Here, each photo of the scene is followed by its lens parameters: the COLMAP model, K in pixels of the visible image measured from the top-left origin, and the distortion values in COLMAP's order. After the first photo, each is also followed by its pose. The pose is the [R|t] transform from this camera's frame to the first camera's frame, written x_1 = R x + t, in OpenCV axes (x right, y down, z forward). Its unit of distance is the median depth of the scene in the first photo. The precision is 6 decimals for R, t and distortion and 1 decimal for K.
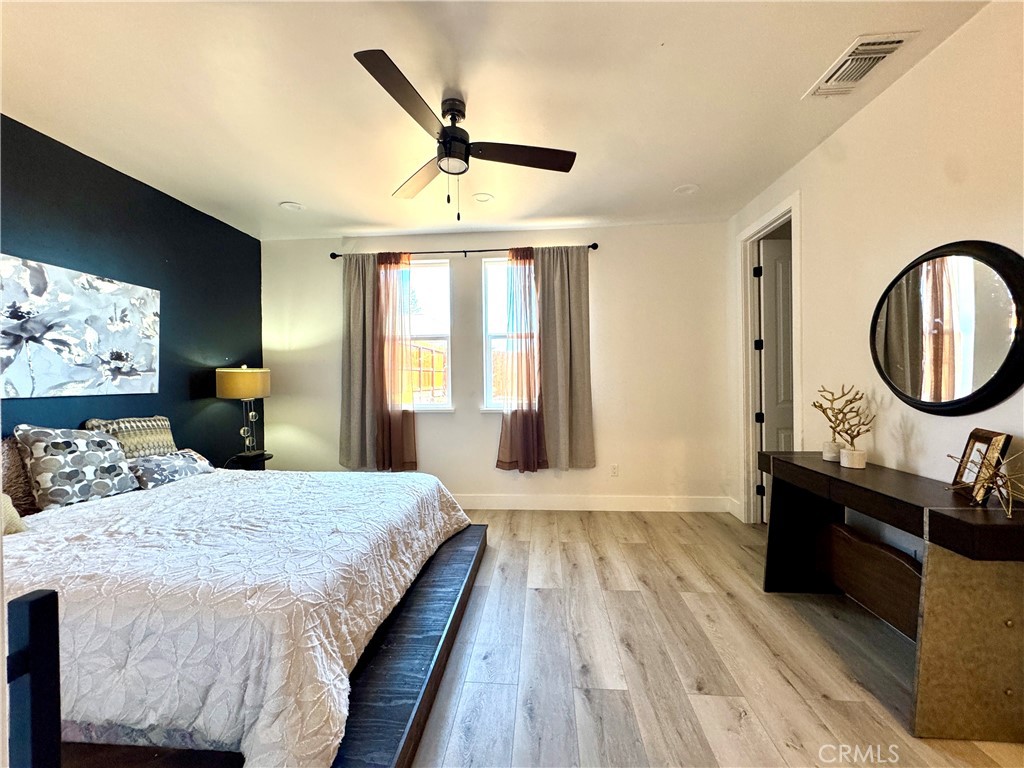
lens RADIAL K [[407.7, 0, 512.0], [0, 407.7, 381.9], [0, 0, 1]] dist [-0.008581, 0.002419]
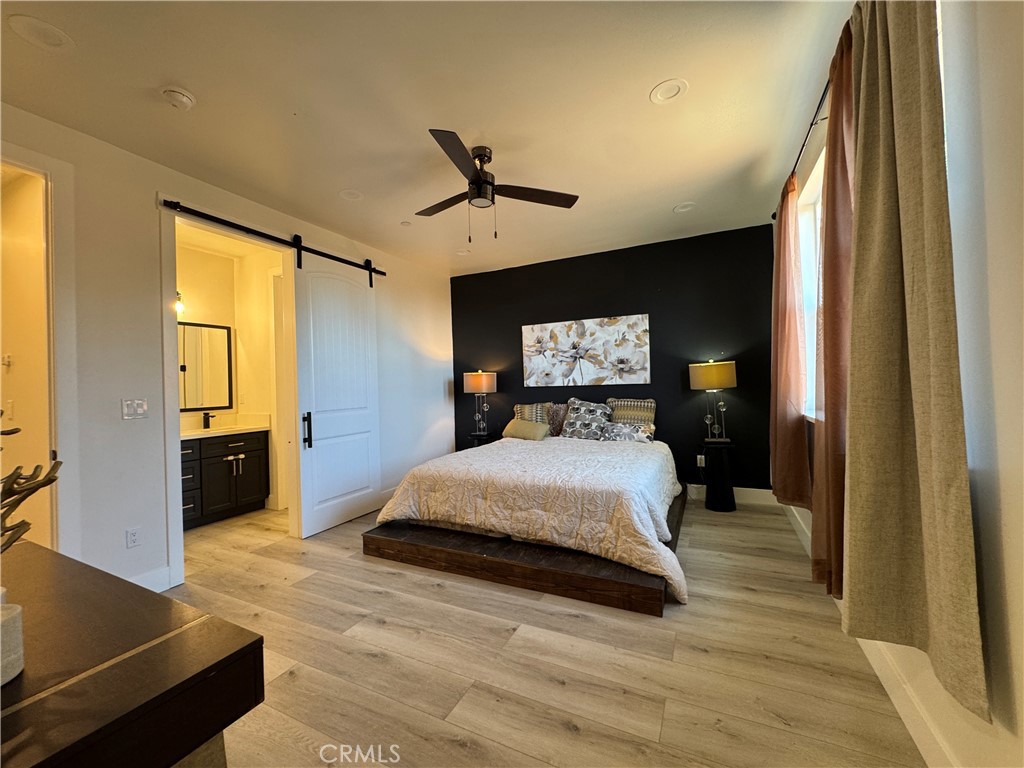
lens RADIAL K [[407.7, 0, 516.7], [0, 407.7, 387.5], [0, 0, 1]] dist [-0.008581, 0.002419]
pose [[-0.361440, 0.030707, -0.931890, 0.736697], [0.028440, 0.999356, 0.021900, -0.005429], [0.931962, -0.018587, -0.362080, 1.177208]]
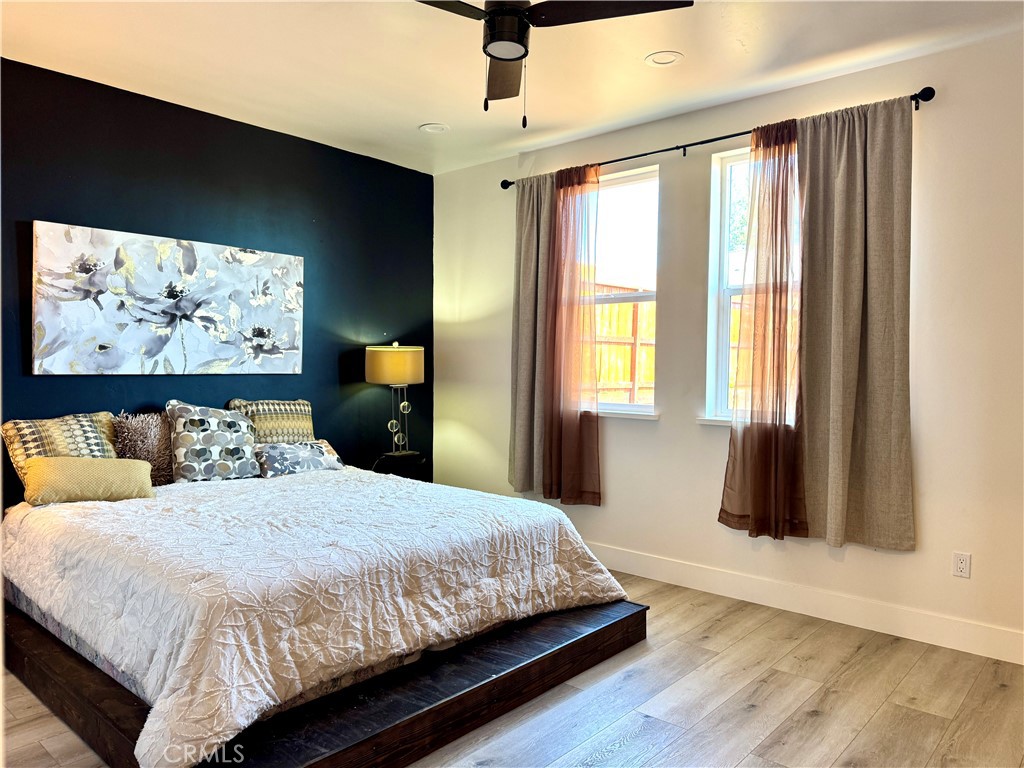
lens RADIAL K [[721.7, 0, 514.2], [0, 721.7, 384.0], [0, 0, 1]] dist [0.050391, -0.064653]
pose [[0.799954, 0.036628, -0.598943, 0.476304], [-0.022409, 0.999263, 0.031180, -0.010562], [0.599643, -0.011521, 0.800185, 0.022086]]
